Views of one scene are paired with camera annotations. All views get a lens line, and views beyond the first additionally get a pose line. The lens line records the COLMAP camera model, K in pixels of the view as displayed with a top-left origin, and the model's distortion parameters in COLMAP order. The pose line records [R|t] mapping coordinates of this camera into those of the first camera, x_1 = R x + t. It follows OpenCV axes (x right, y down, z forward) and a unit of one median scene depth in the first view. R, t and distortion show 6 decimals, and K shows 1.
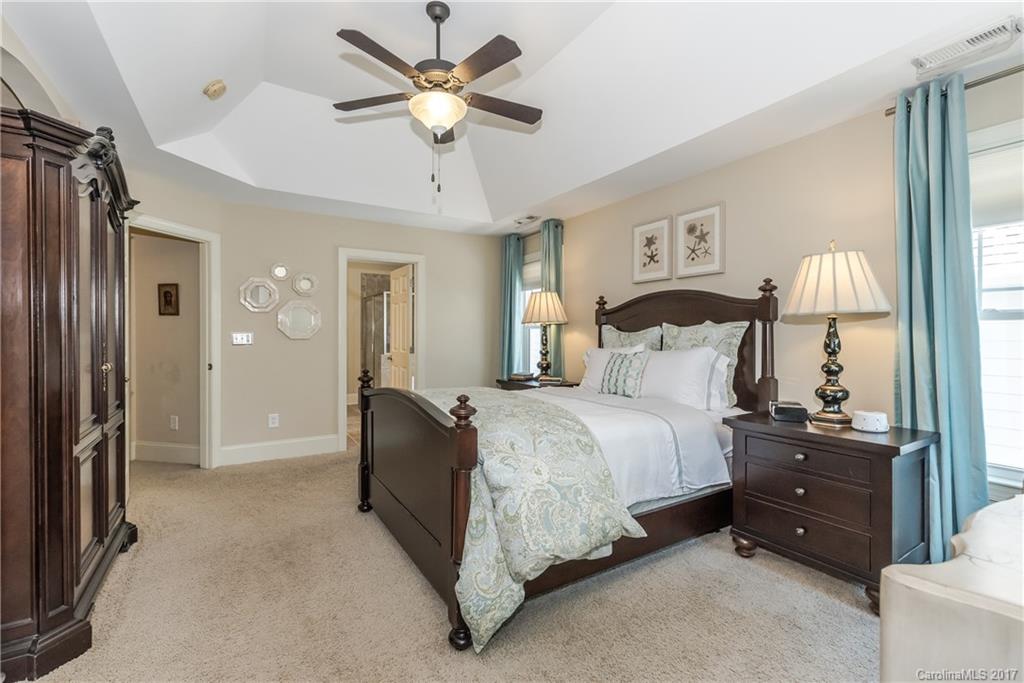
lens RADIAL K [[446.0, 0, 511.3], [0, 446.0, 336.8], [0, 0, 1]] dist [-0.000253, -0.000284]
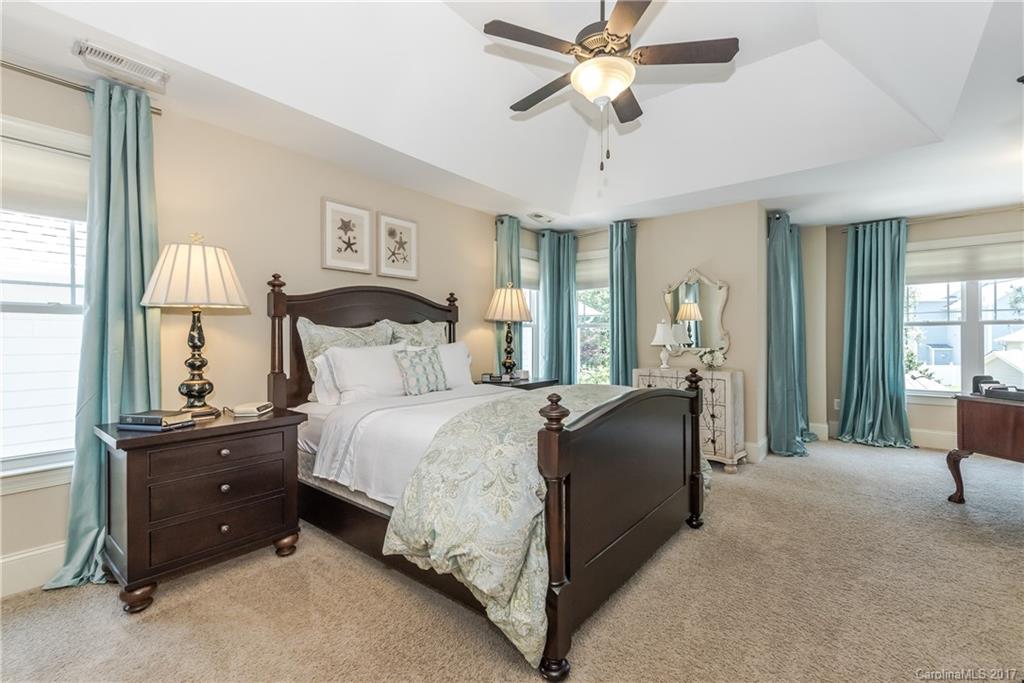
lens RADIAL K [[446.0, 0, 511.3], [0, 446.0, 336.8], [0, 0, 1]] dist [-0.000253, -0.000284]
pose [[-0.340420, -0.014660, 0.940159, -0.644993], [-0.008584, 0.999885, 0.012484, -0.006070], [-0.940234, -0.003820, -0.340507, 0.996999]]
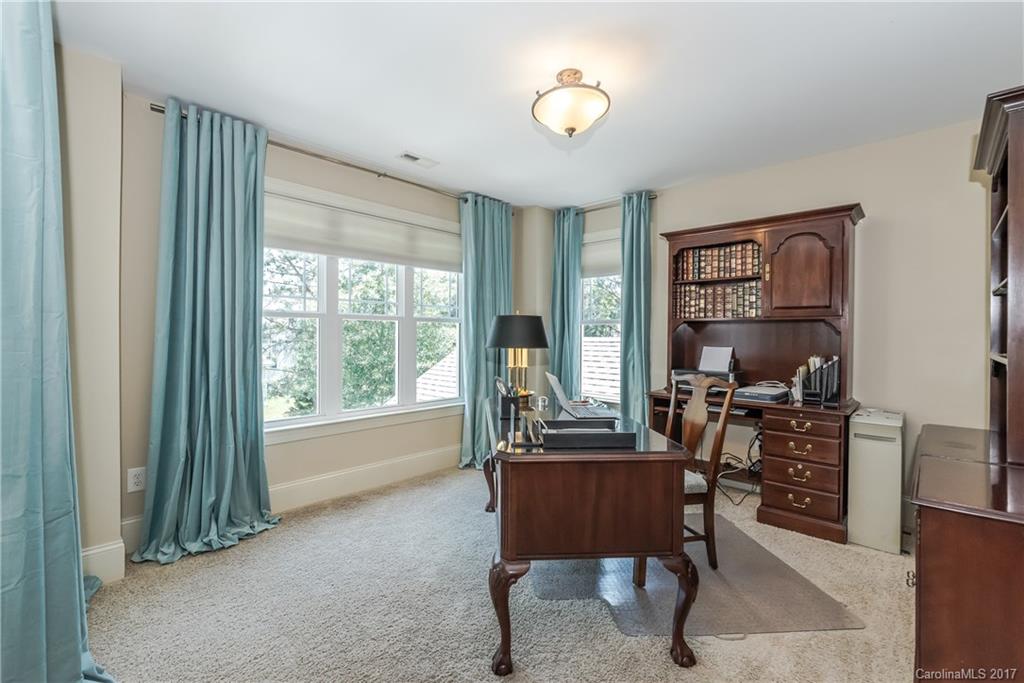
lens RADIAL K [[446.0, 0, 511.3], [0, 446.0, 336.8], [0, 0, 1]] dist [-0.000253, -0.000284]
pose [[-0.966797, -0.016208, -0.255032, -0.434125], [-0.016699, 0.999861, -0.000238, -0.005116], [0.255000, 0.004029, -0.966933, 0.762146]]
